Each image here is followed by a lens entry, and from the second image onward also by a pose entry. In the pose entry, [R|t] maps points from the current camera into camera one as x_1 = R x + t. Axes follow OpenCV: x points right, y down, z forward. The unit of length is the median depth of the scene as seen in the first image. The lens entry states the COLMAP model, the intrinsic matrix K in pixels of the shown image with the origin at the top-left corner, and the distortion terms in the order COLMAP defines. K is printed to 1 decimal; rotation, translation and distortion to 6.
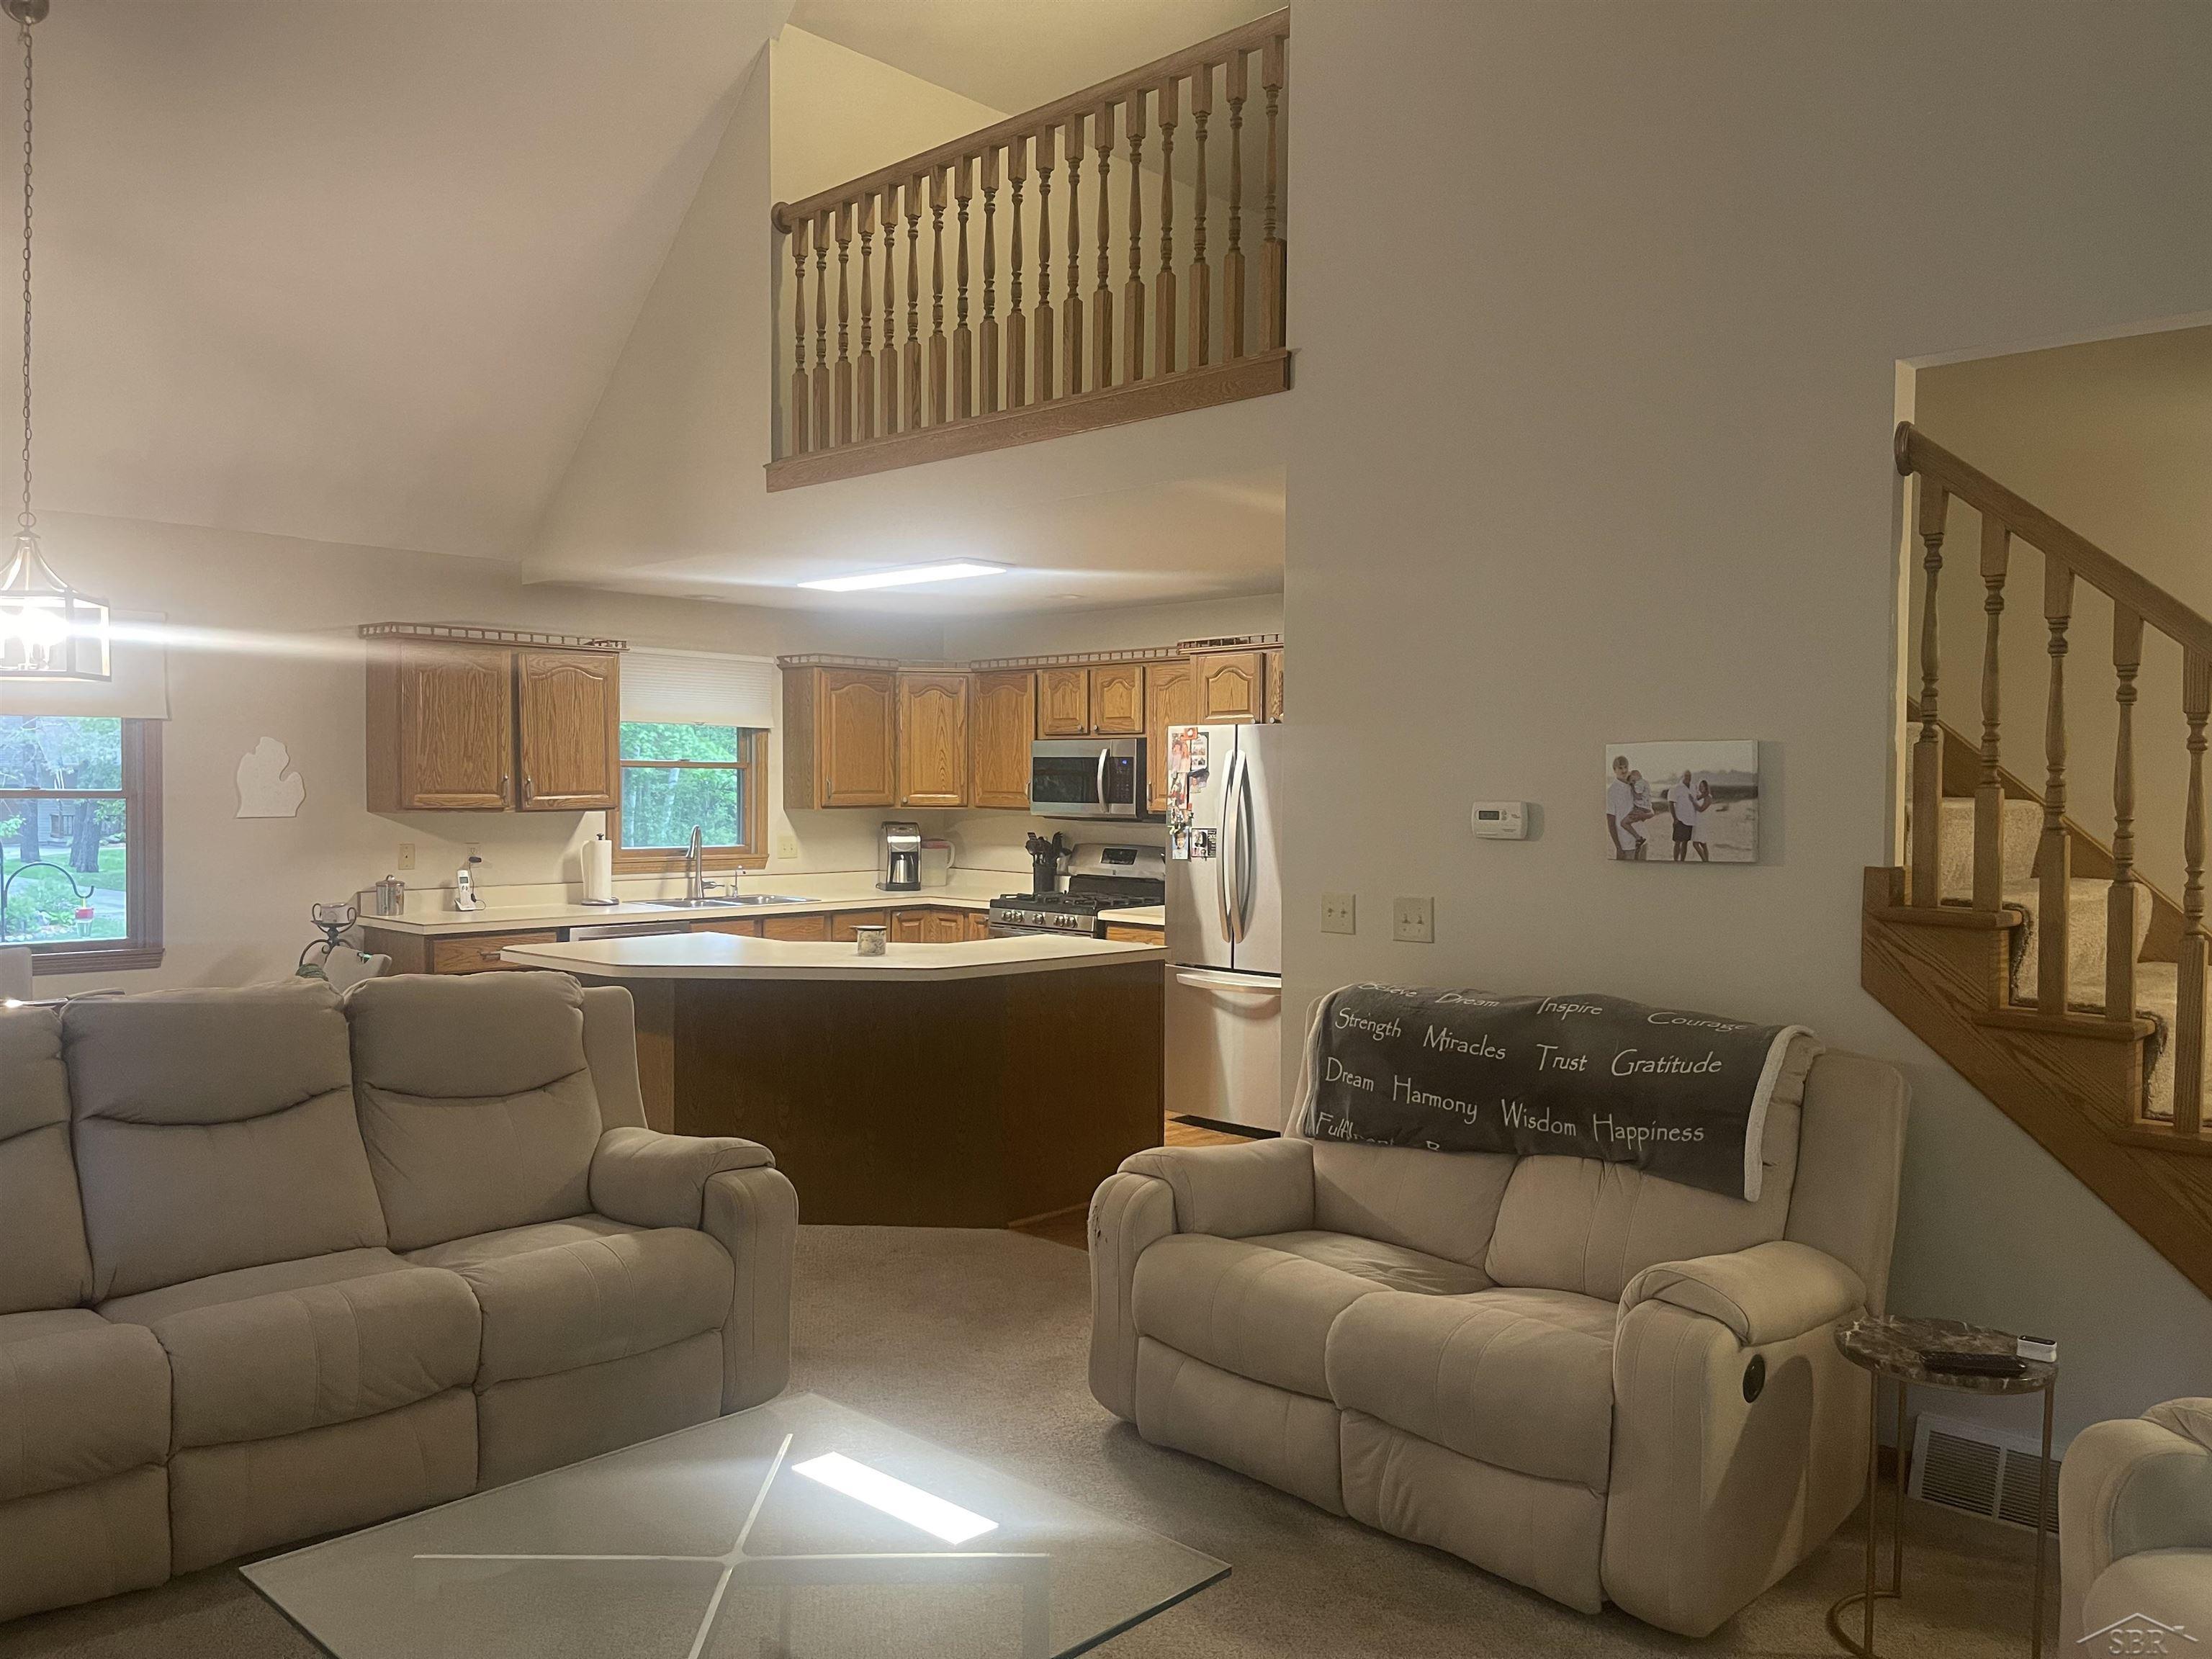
lens RADIAL K [[1668.1, 0, 1106.0], [0, 1668.1, 829.5], [0, 0, 1]] dist [0.012371, -0.043584]
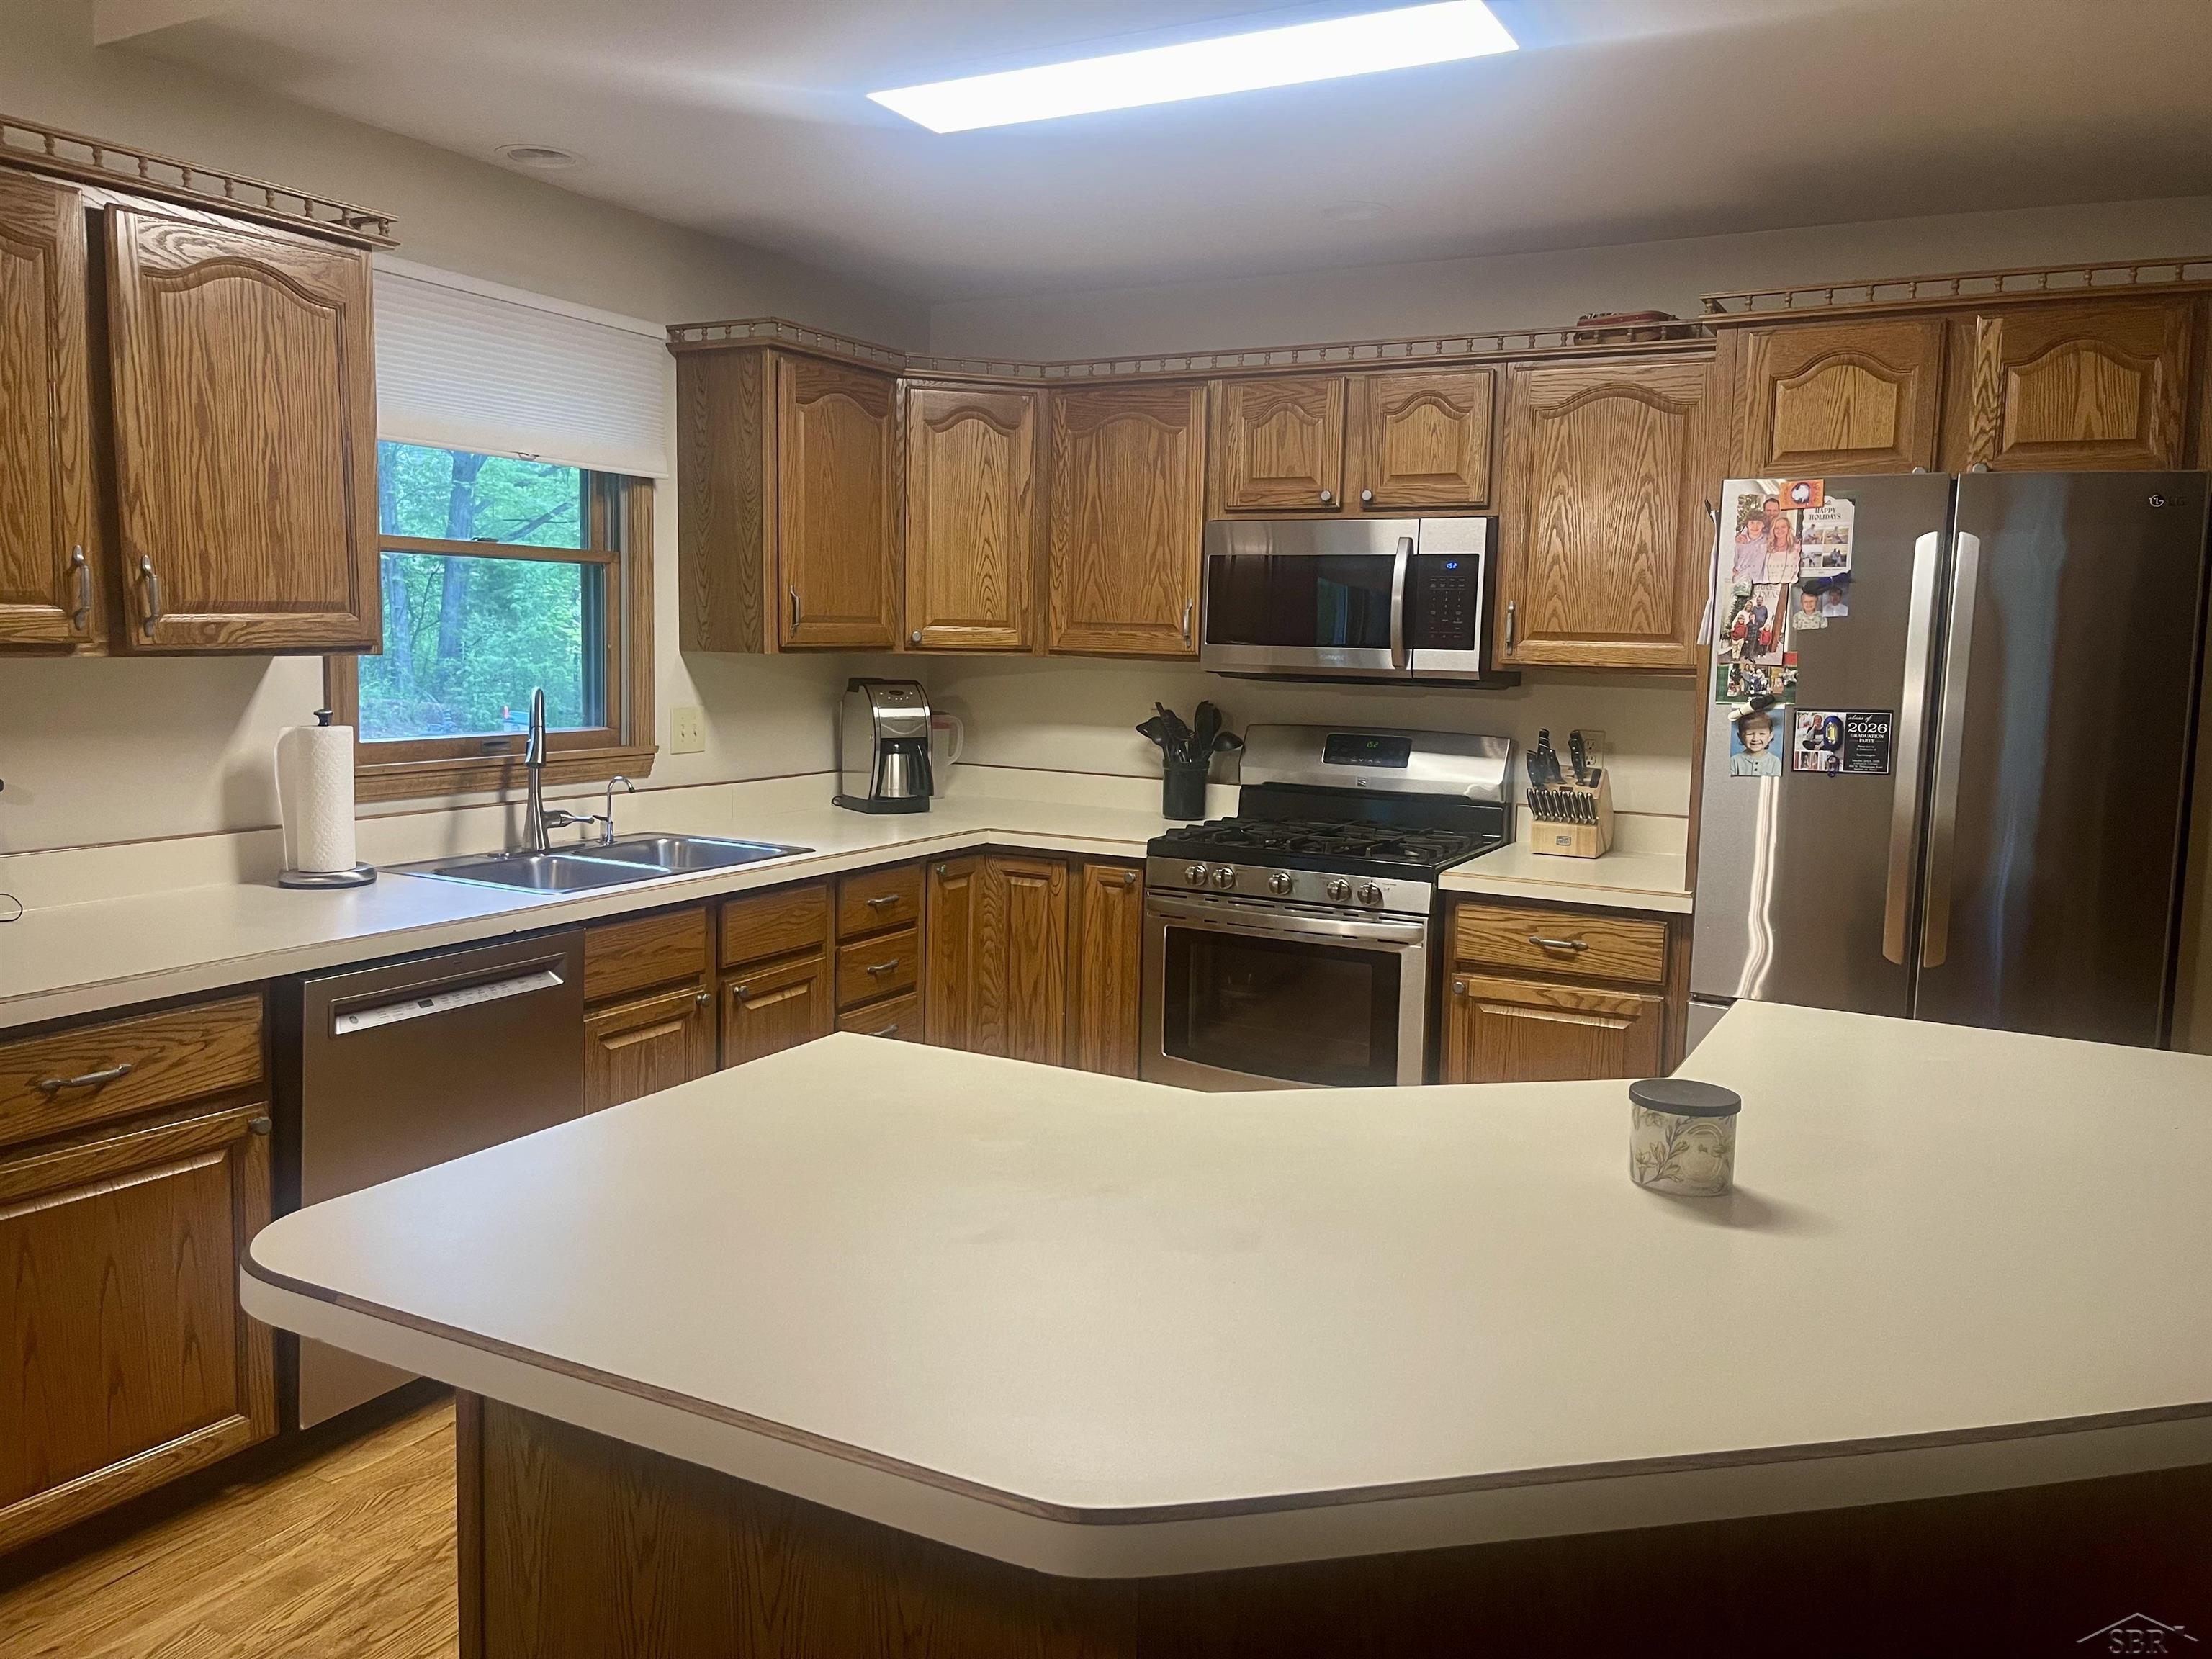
lens RADIAL K [[1689.7, 0, 1106.0], [0, 1689.7, 829.5], [0, 0, 1]] dist [0.059955, -0.107169]
pose [[0.967782, -0.015710, 0.251297, -0.208670], [-0.008030, 0.995618, 0.093170, -0.008132], [-0.251660, -0.092186, 0.963415, 0.514712]]
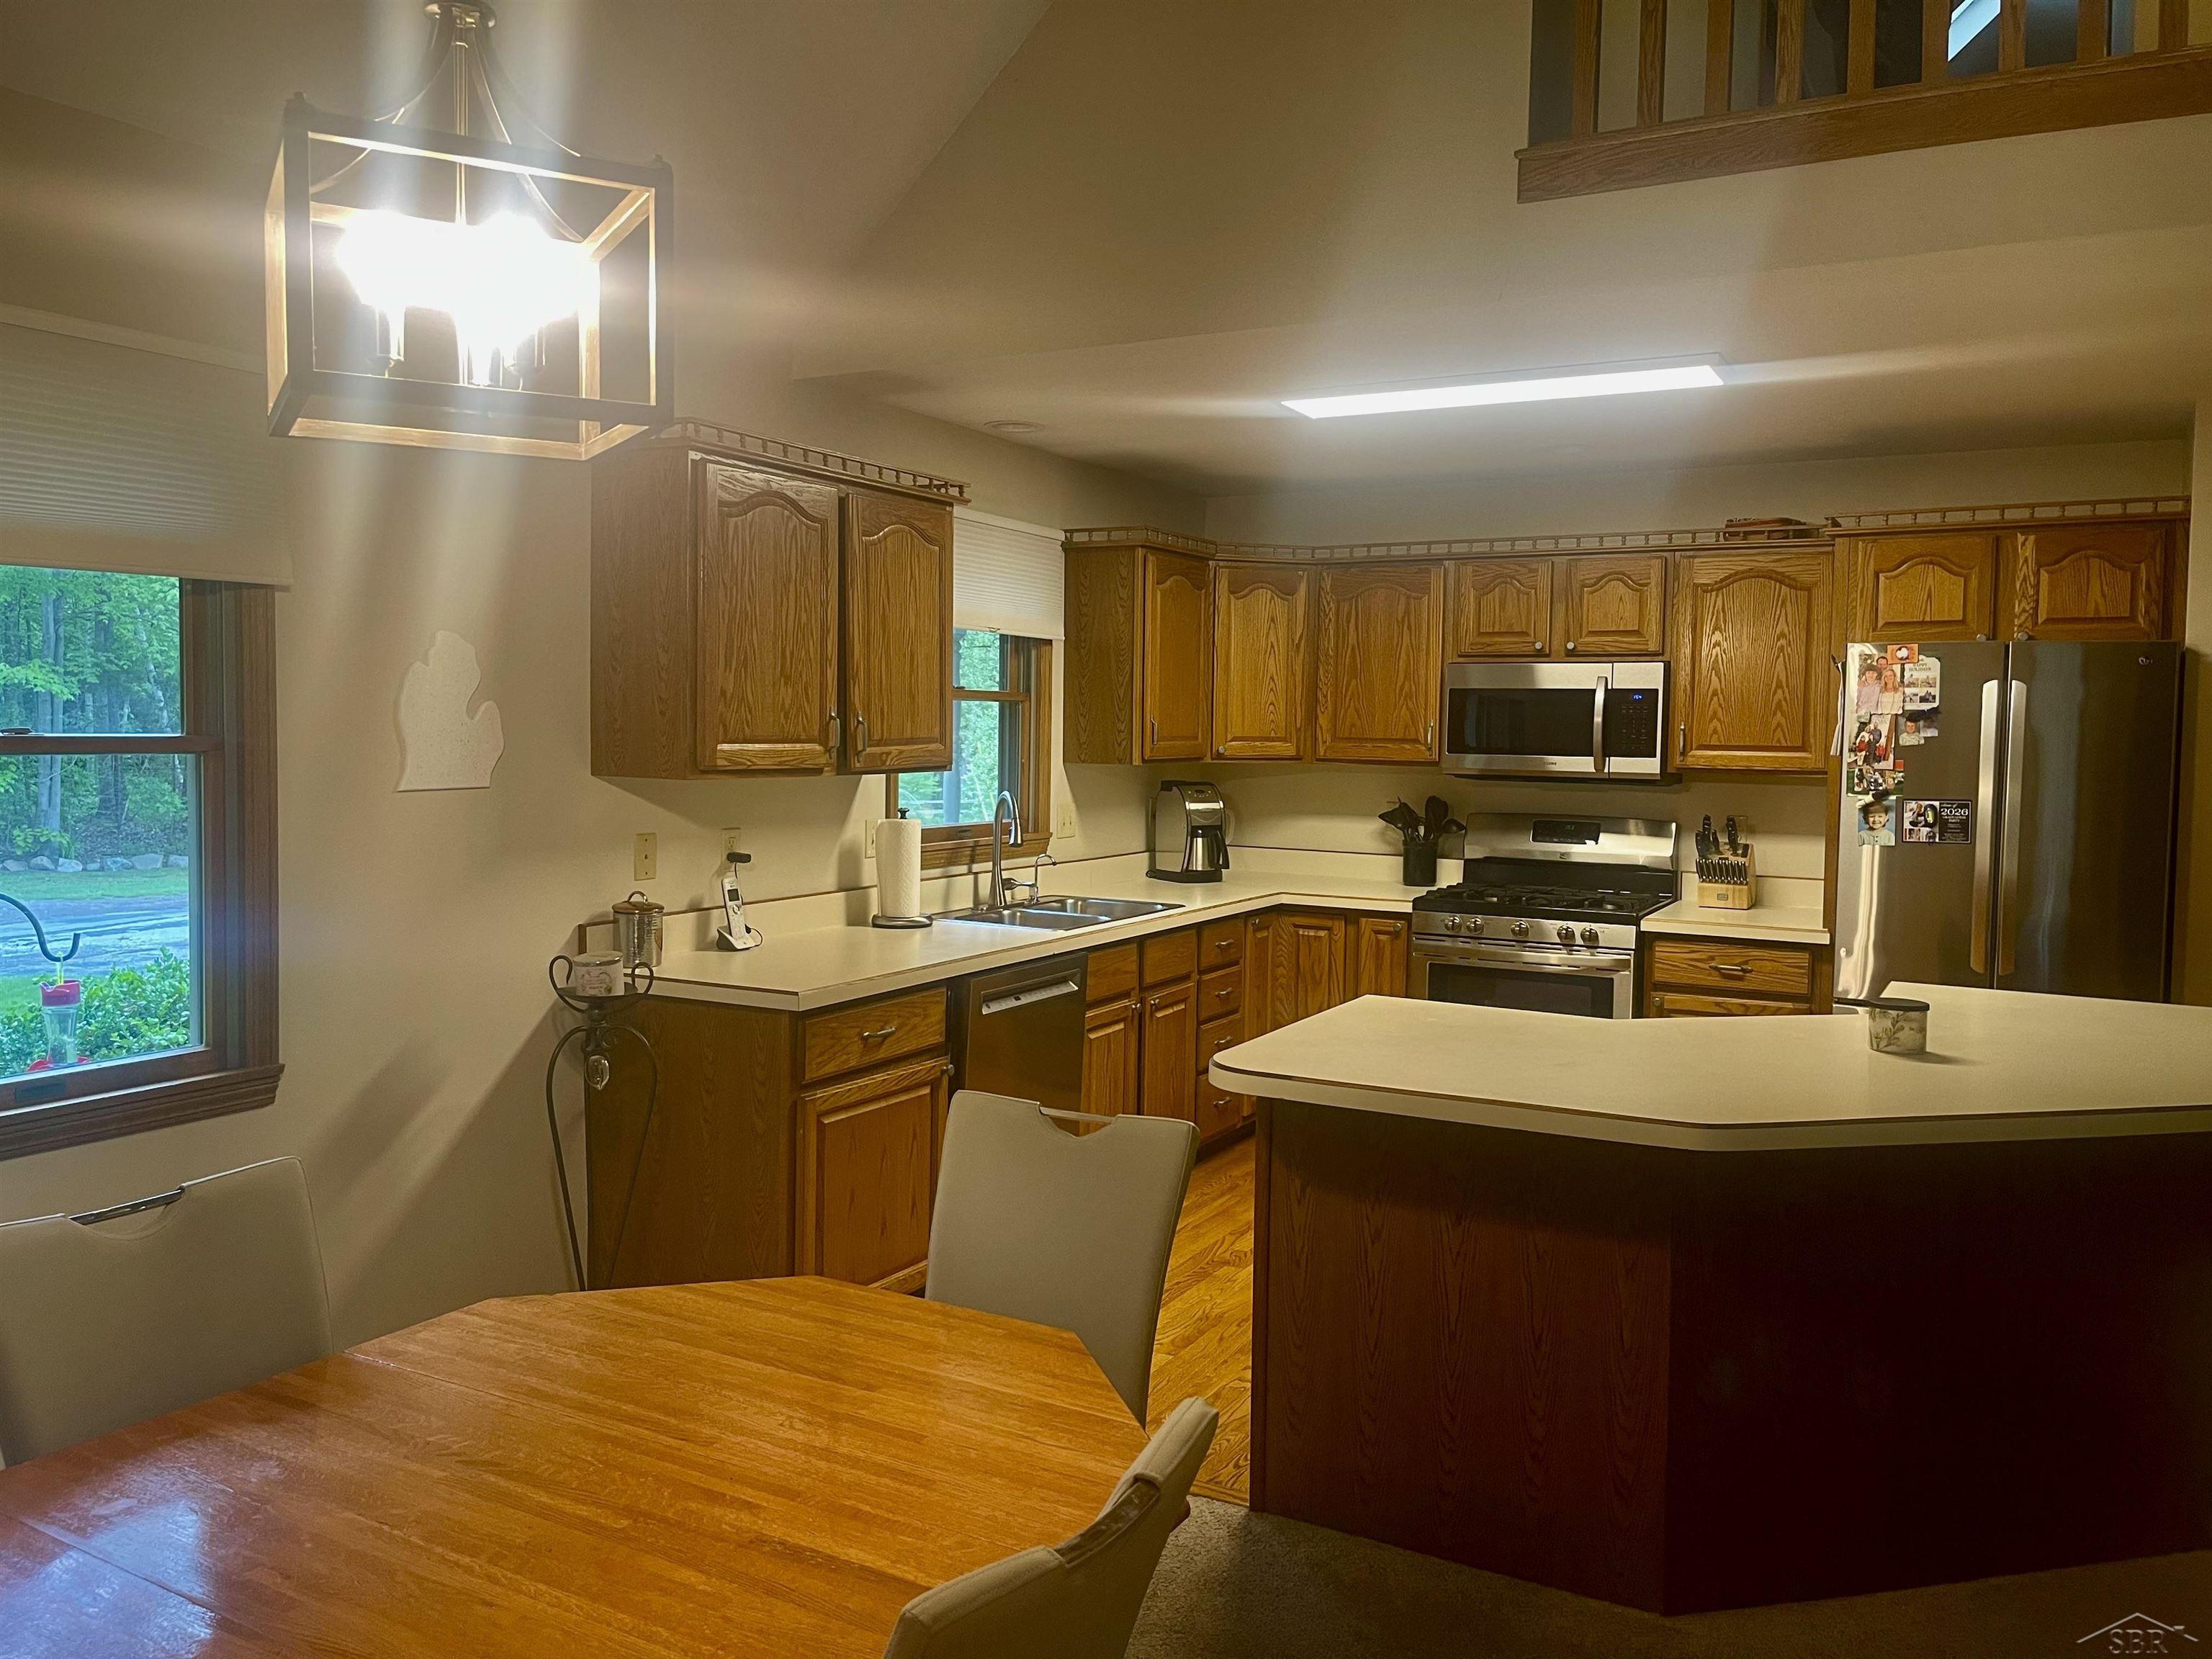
lens RADIAL K [[1668.1, 0, 1106.0], [0, 1668.1, 829.5], [0, 0, 1]] dist [0.012371, -0.043584]
pose [[0.972159, -0.009464, 0.234130, -0.348432], [0.000474, 0.999261, 0.038427, -0.012088], [-0.234321, -0.037246, 0.971445, 0.371912]]
